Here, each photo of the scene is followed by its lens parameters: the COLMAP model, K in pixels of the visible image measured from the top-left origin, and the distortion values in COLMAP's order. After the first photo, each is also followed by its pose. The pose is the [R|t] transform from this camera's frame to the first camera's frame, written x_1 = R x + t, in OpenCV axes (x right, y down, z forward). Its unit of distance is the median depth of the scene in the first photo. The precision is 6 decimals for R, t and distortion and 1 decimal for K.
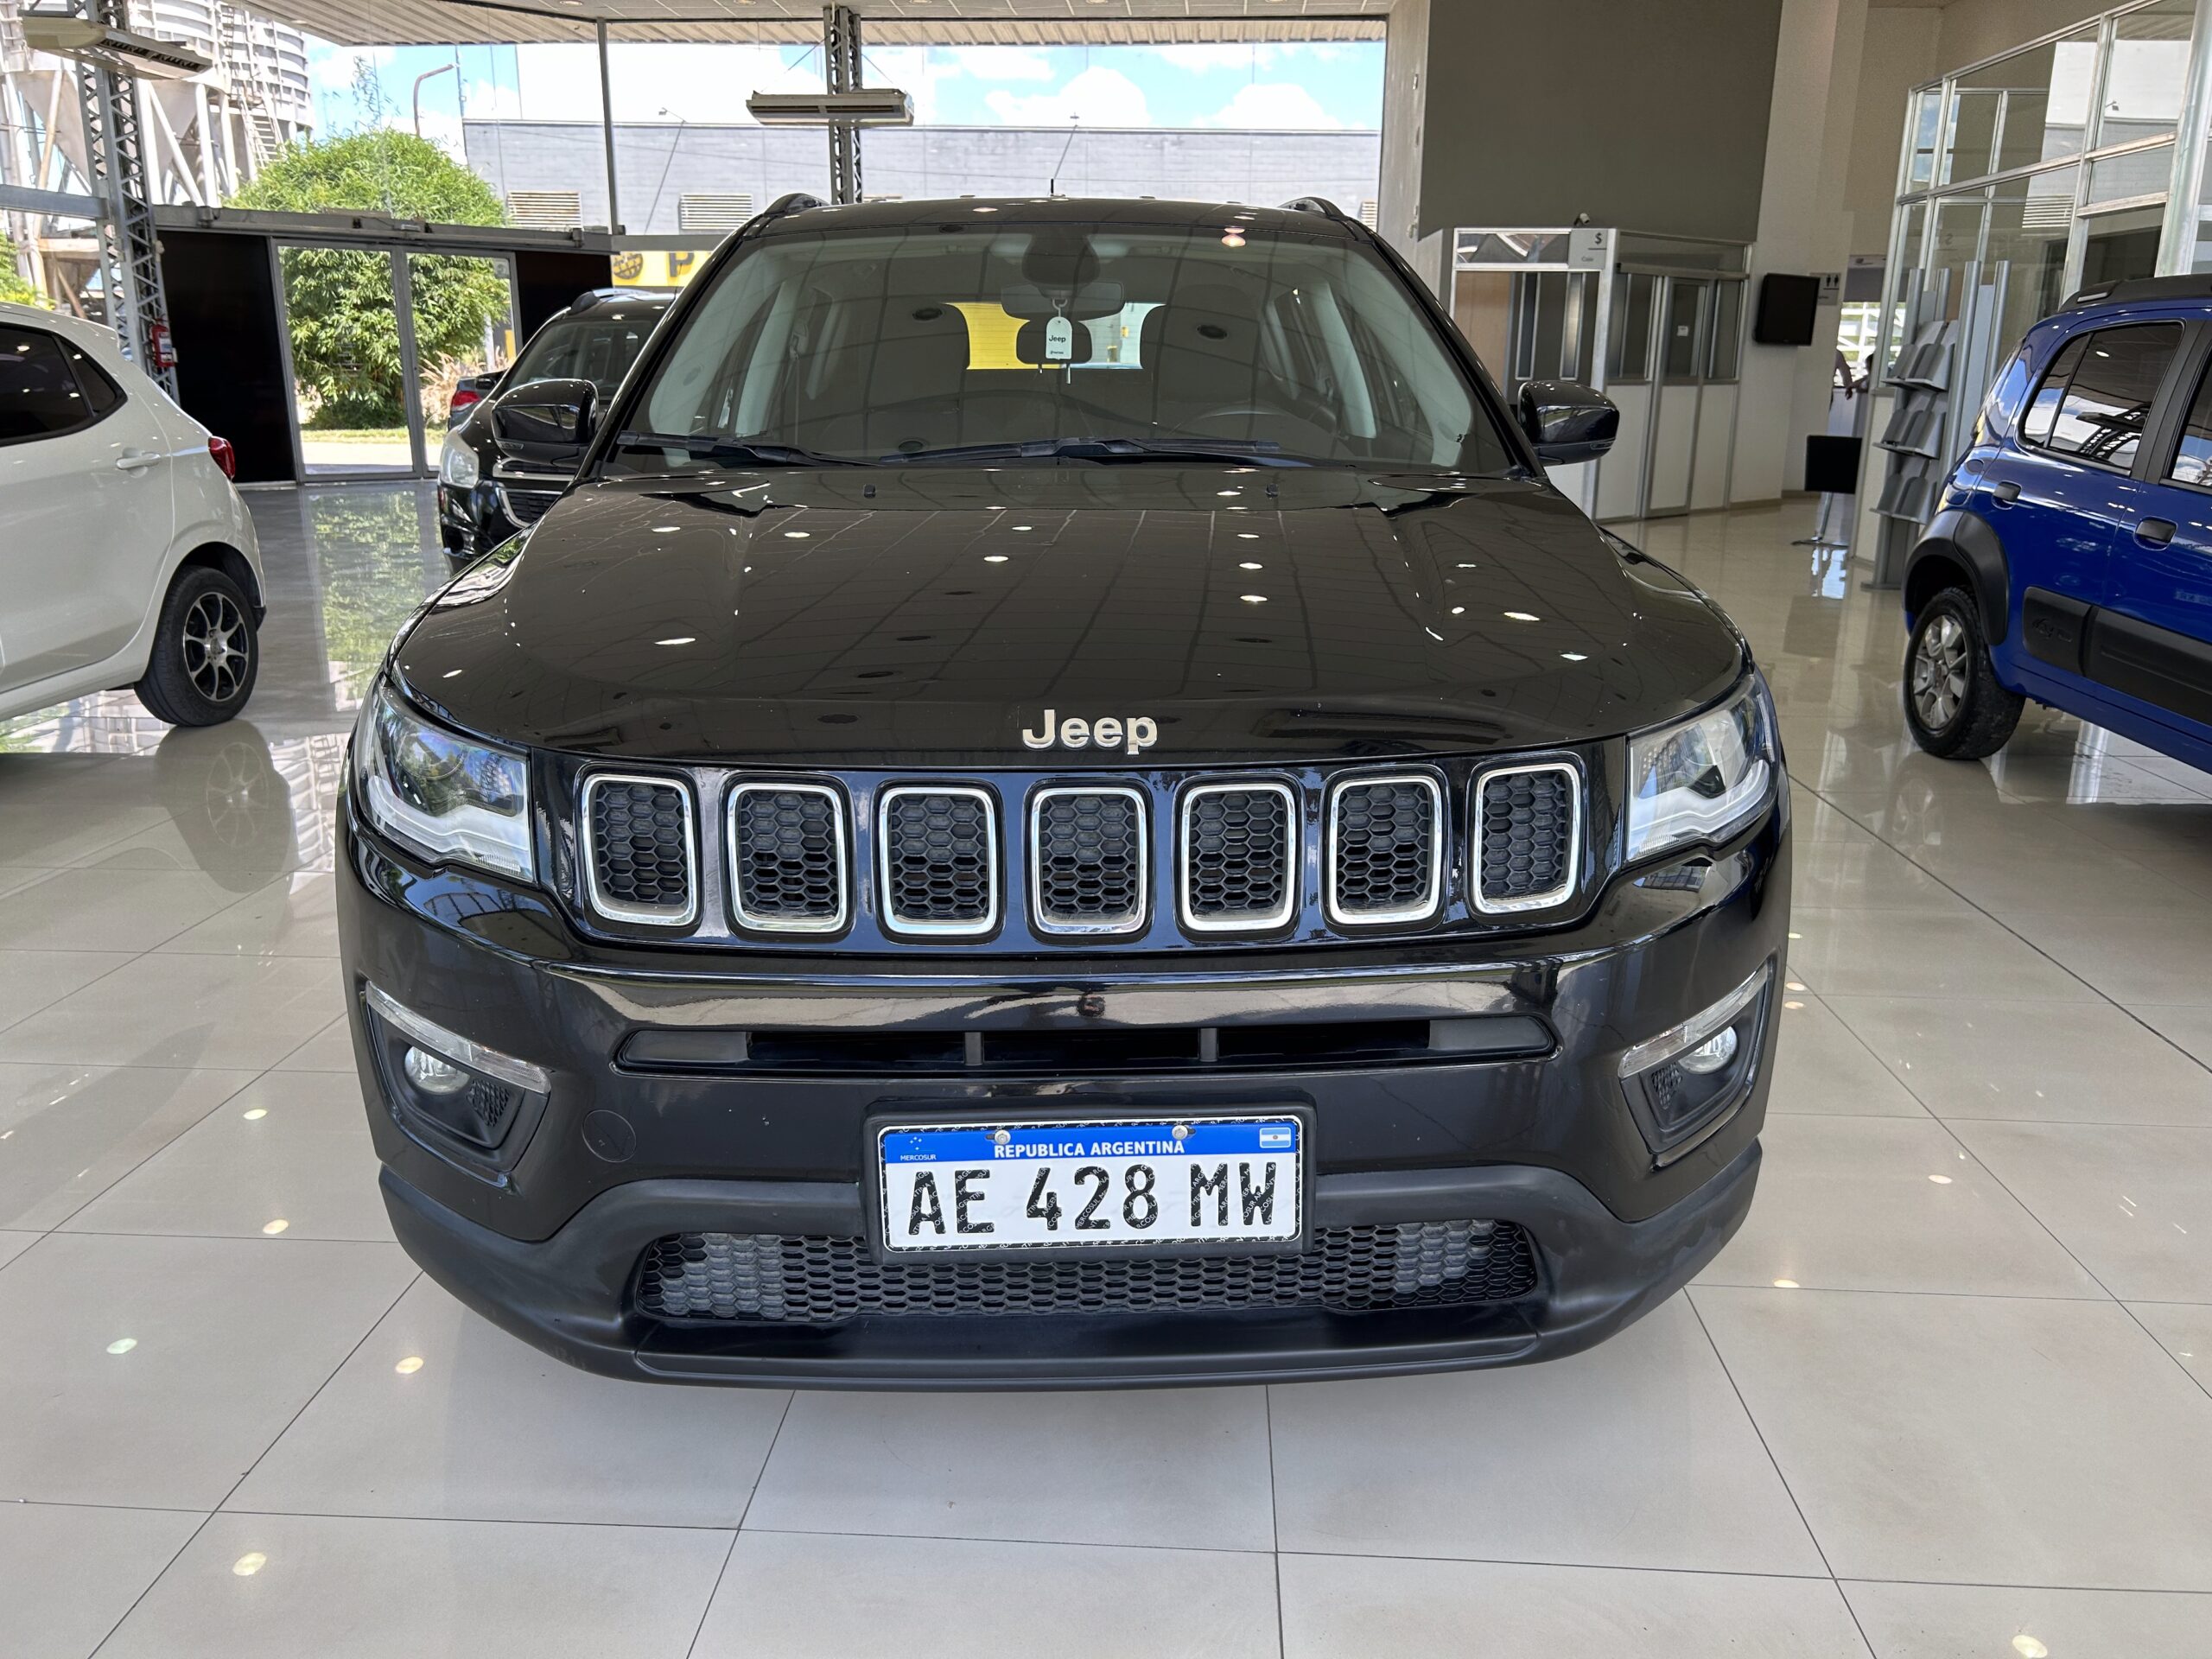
lens RADIAL K [[1672.7, 0, 1104.4], [0, 1672.7, 827.0], [0, 0, 1]] dist [0.041771, -0.031857]
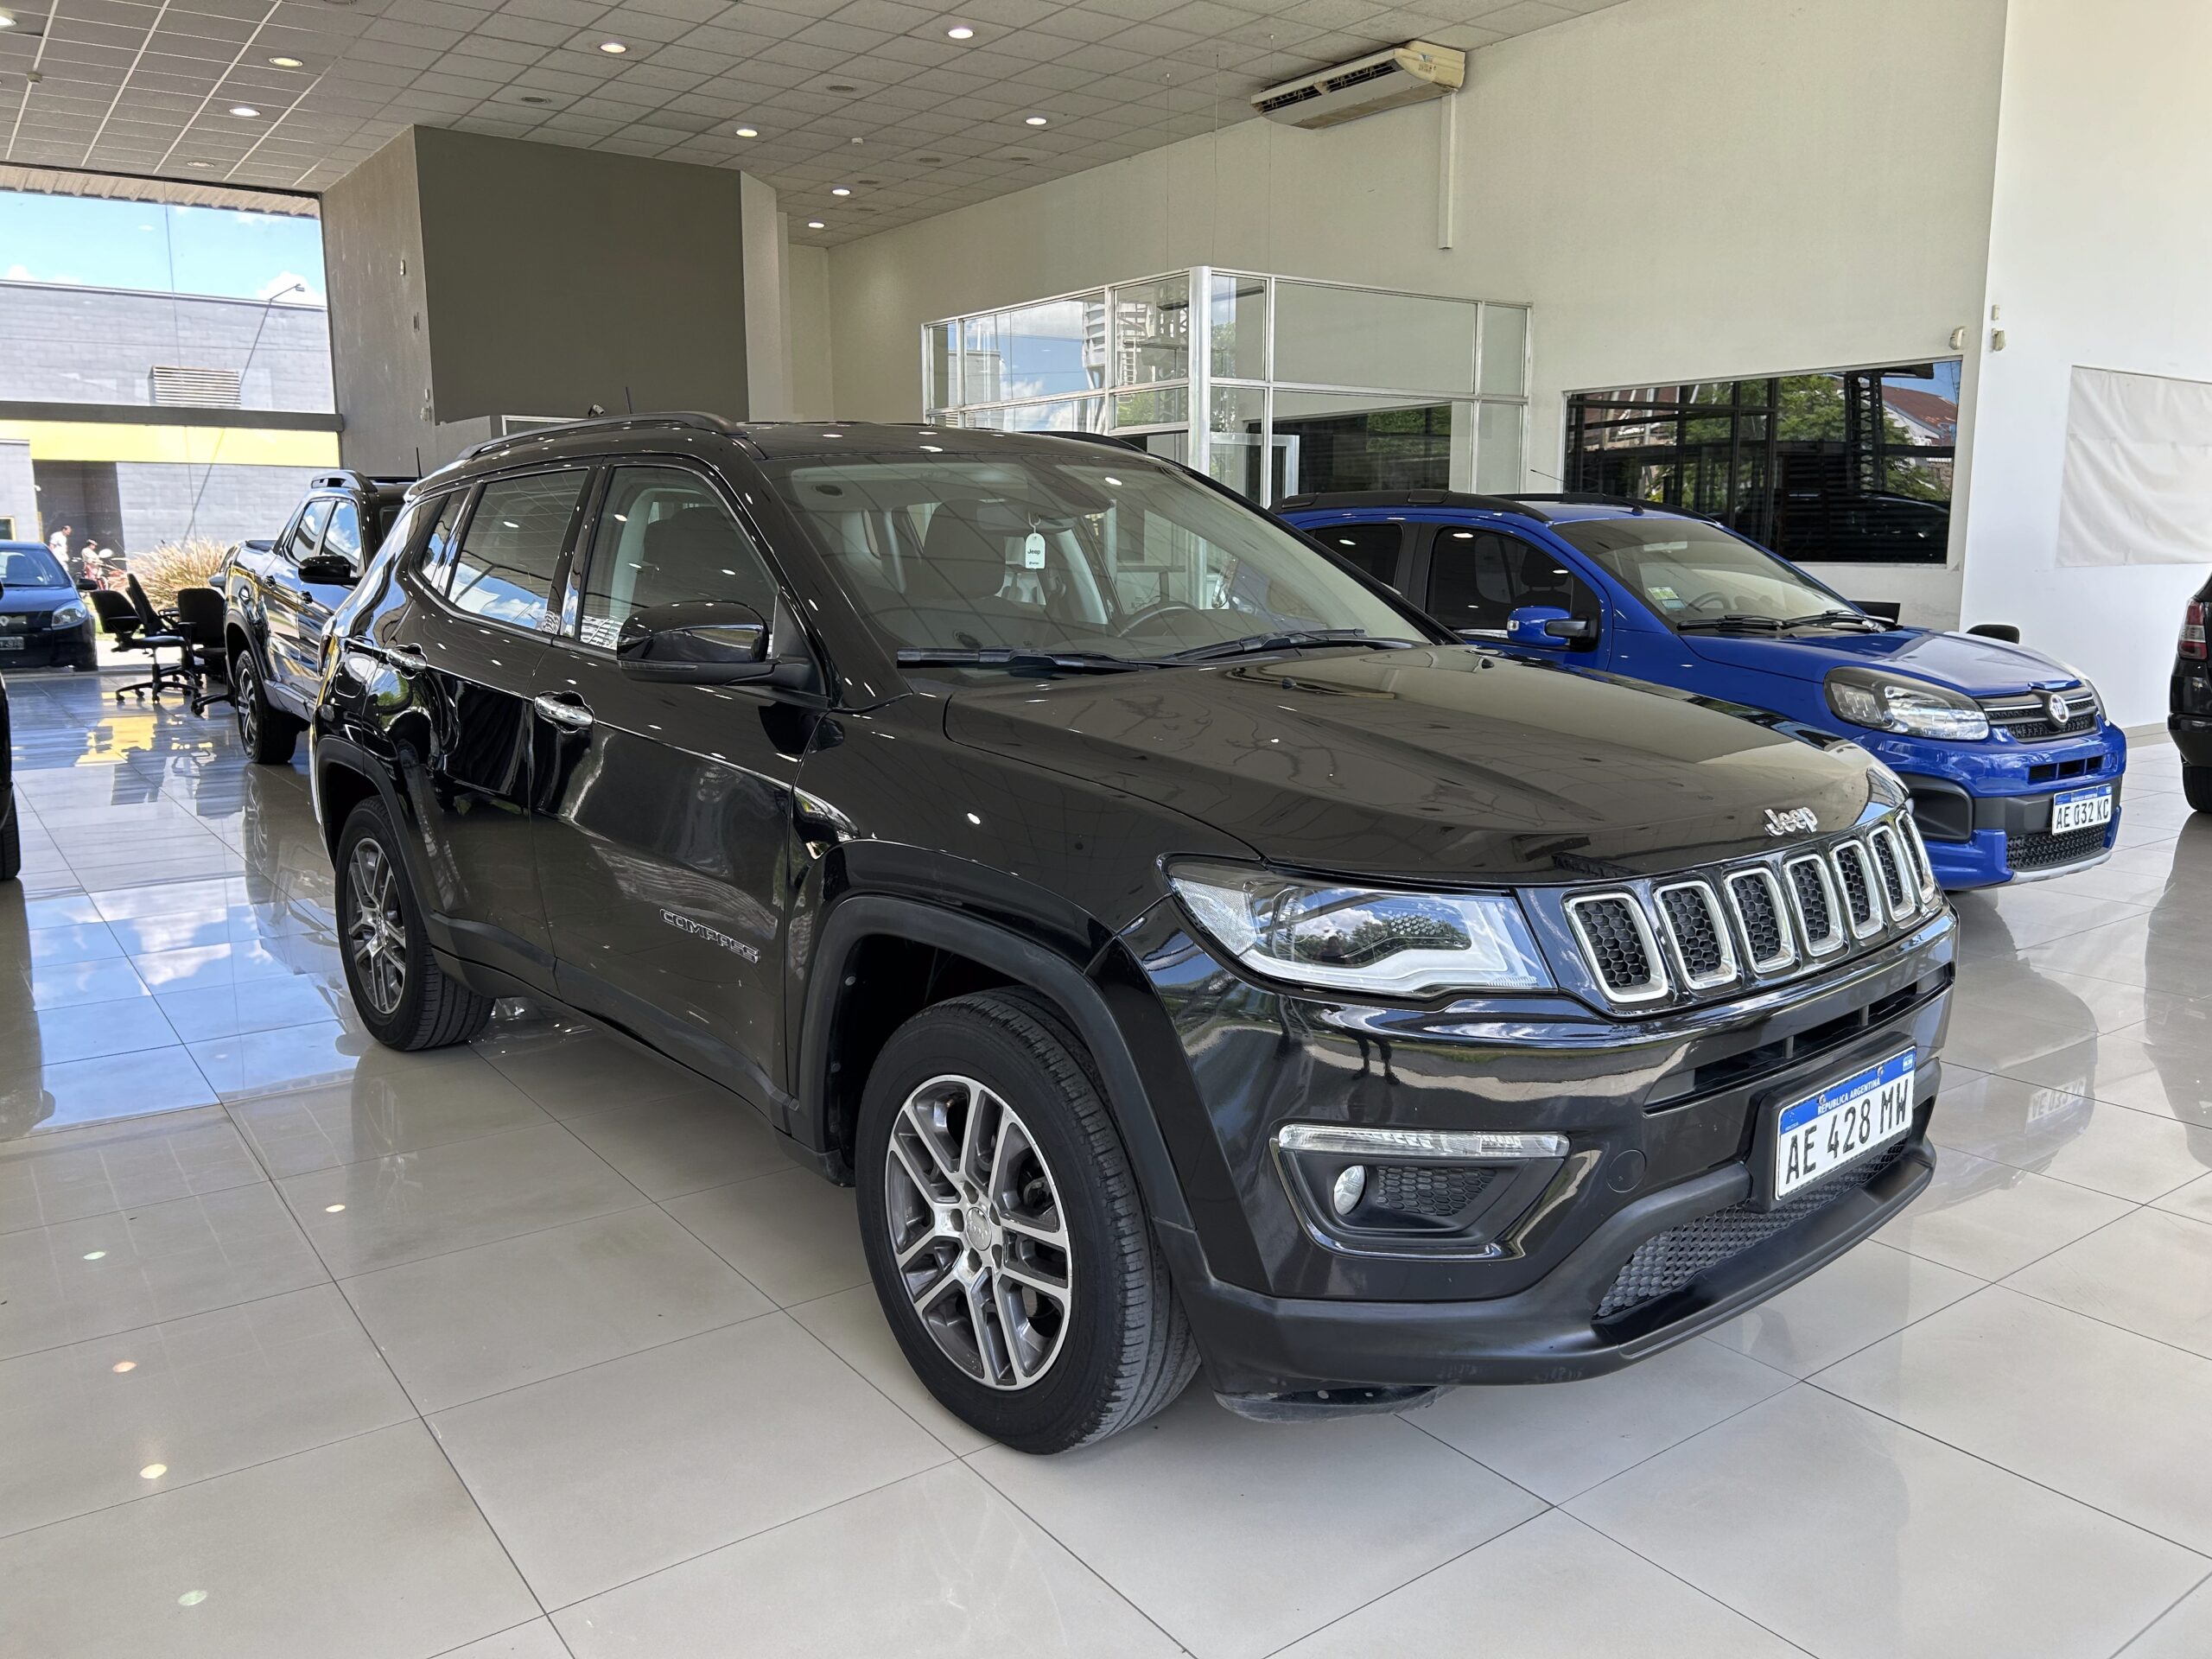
lens RADIAL K [[1672.7, 0, 1102.7], [0, 1672.7, 840.3], [0, 0, 1]] dist [0.041771, -0.031857]
pose [[0.769112, -0.119058, 0.627927, -0.577196], [0.175738, 0.984019, -0.028677, -0.041803], [-0.614478, 0.132406, 0.777744, 0.087167]]
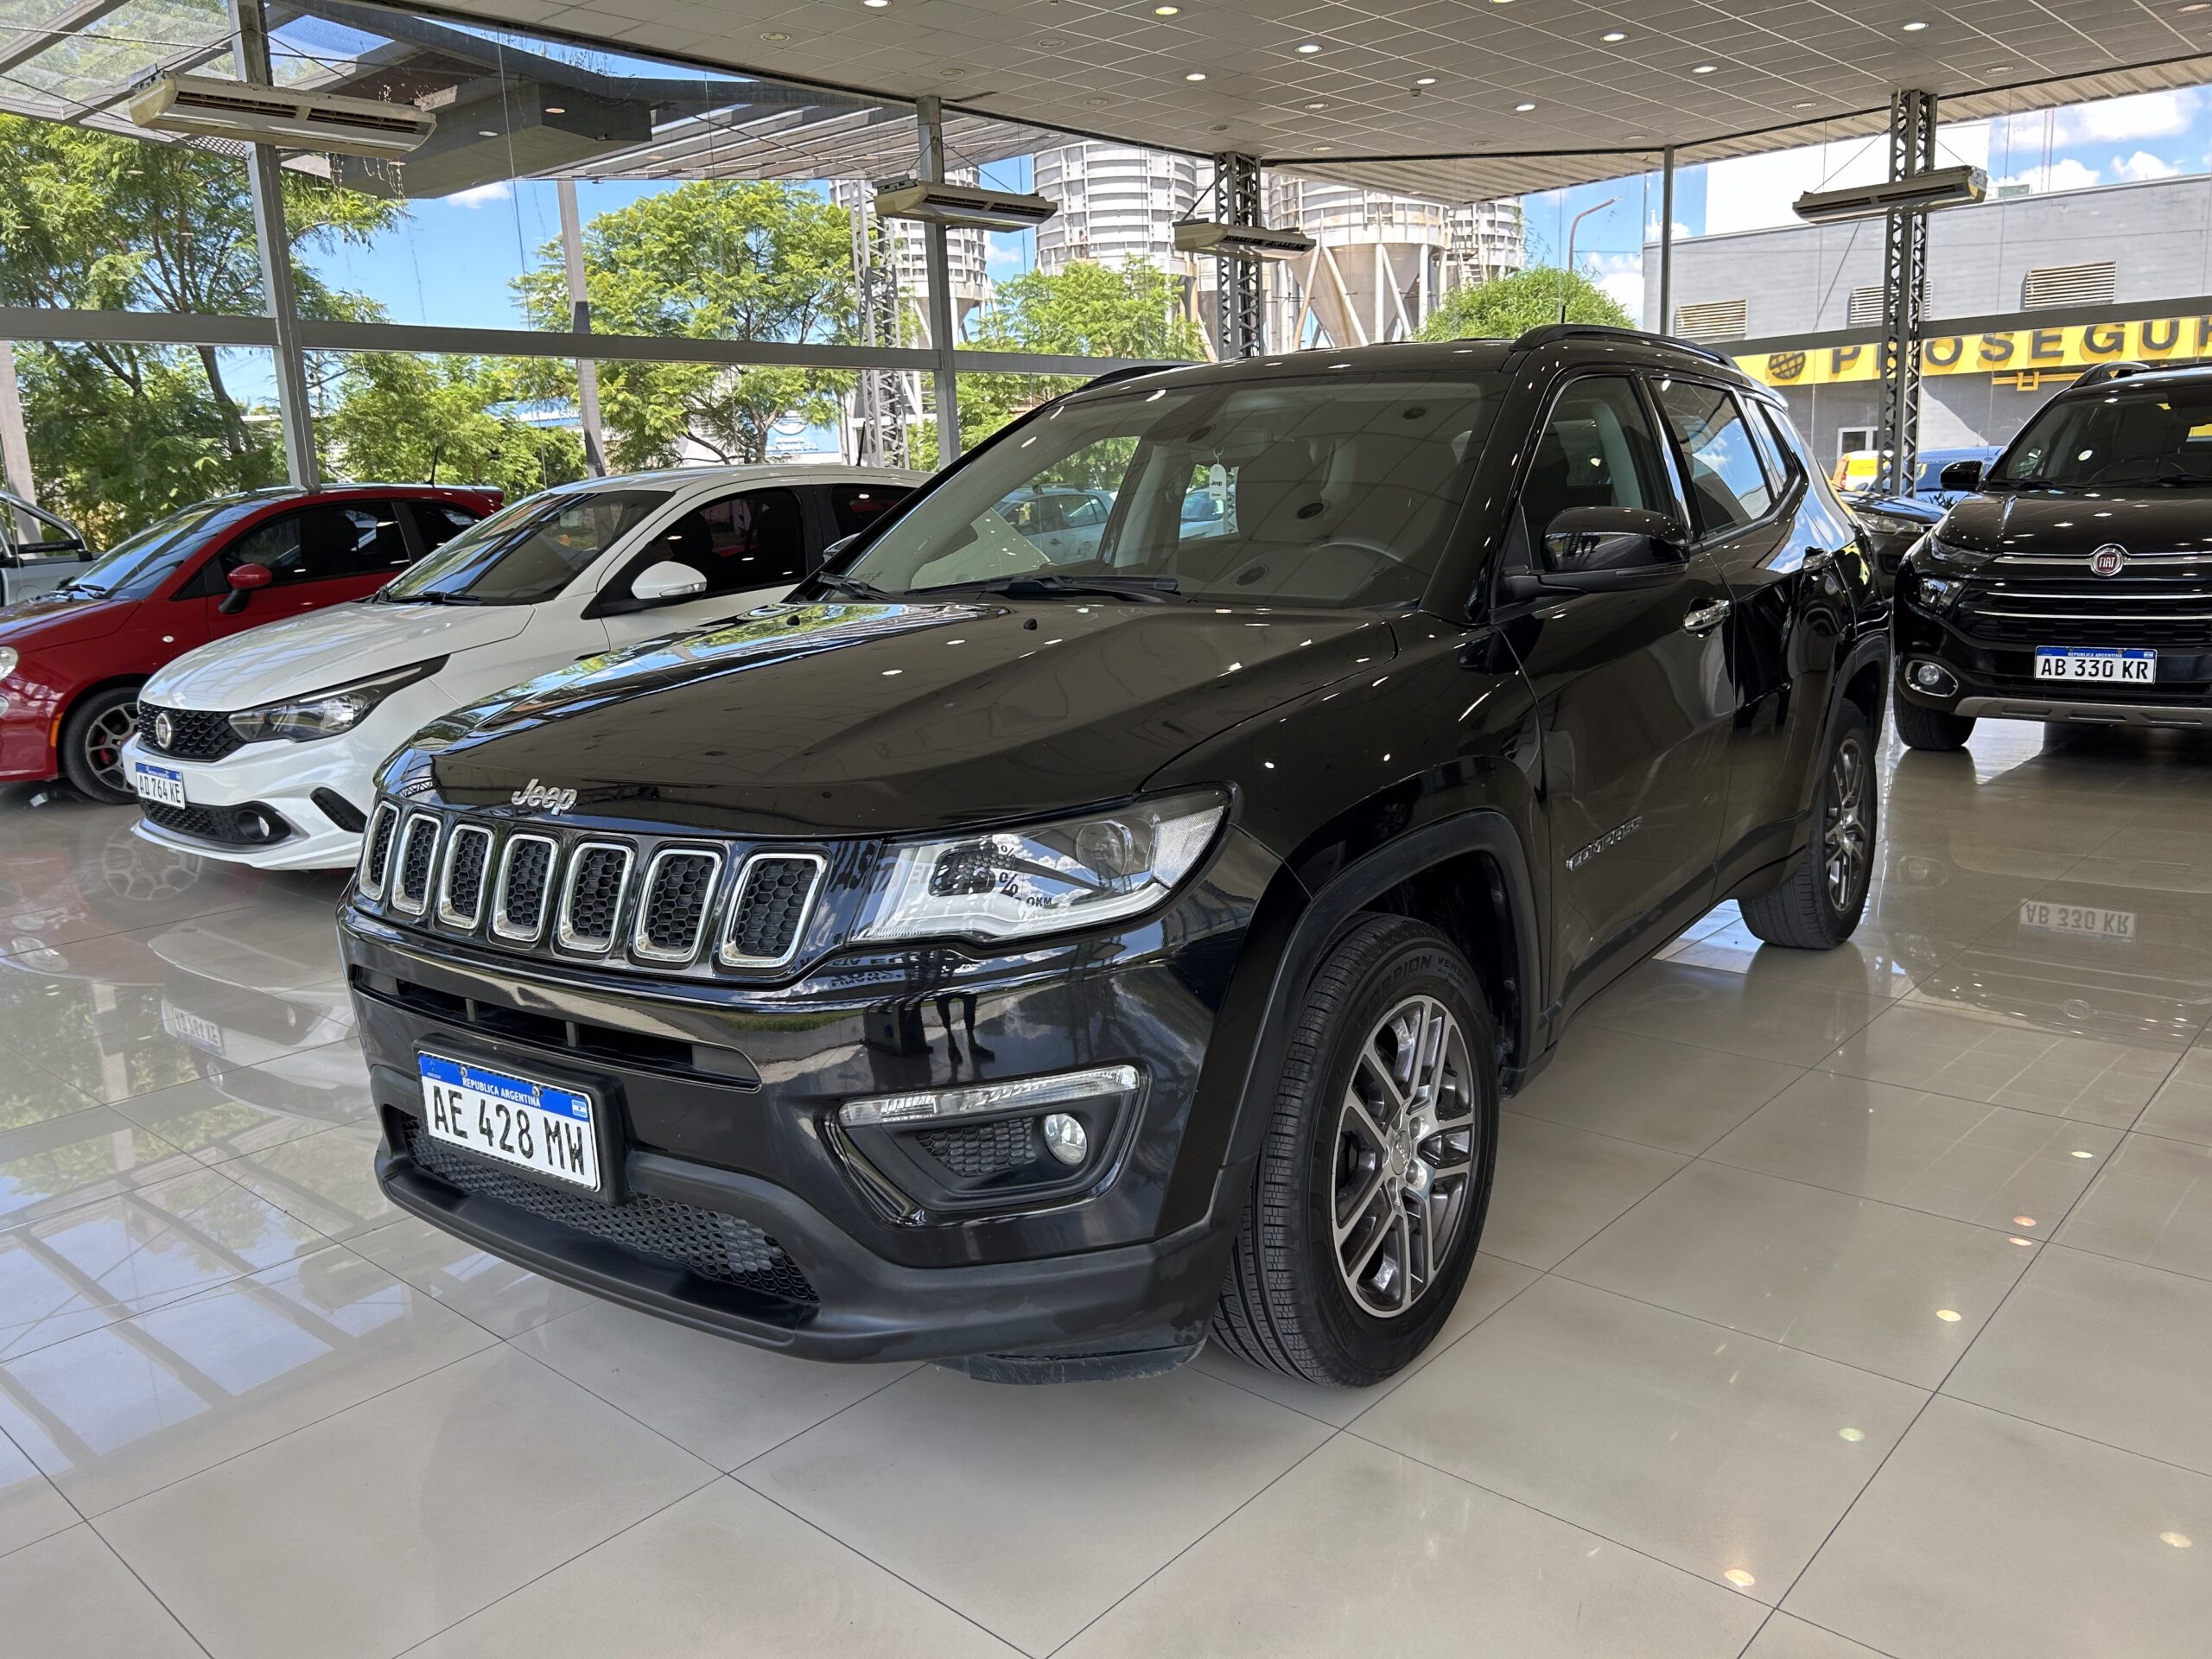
lens RADIAL K [[1672.7, 0, 1154.9], [0, 1672.7, 823.2], [0, 0, 1]] dist [0.041771, -0.031857]
pose [[0.787505, 0.086926, -0.610147, 0.508965], [-0.122122, 0.992382, -0.016239, -0.029915], [0.604088, 0.087301, 0.792122, 0.079534]]
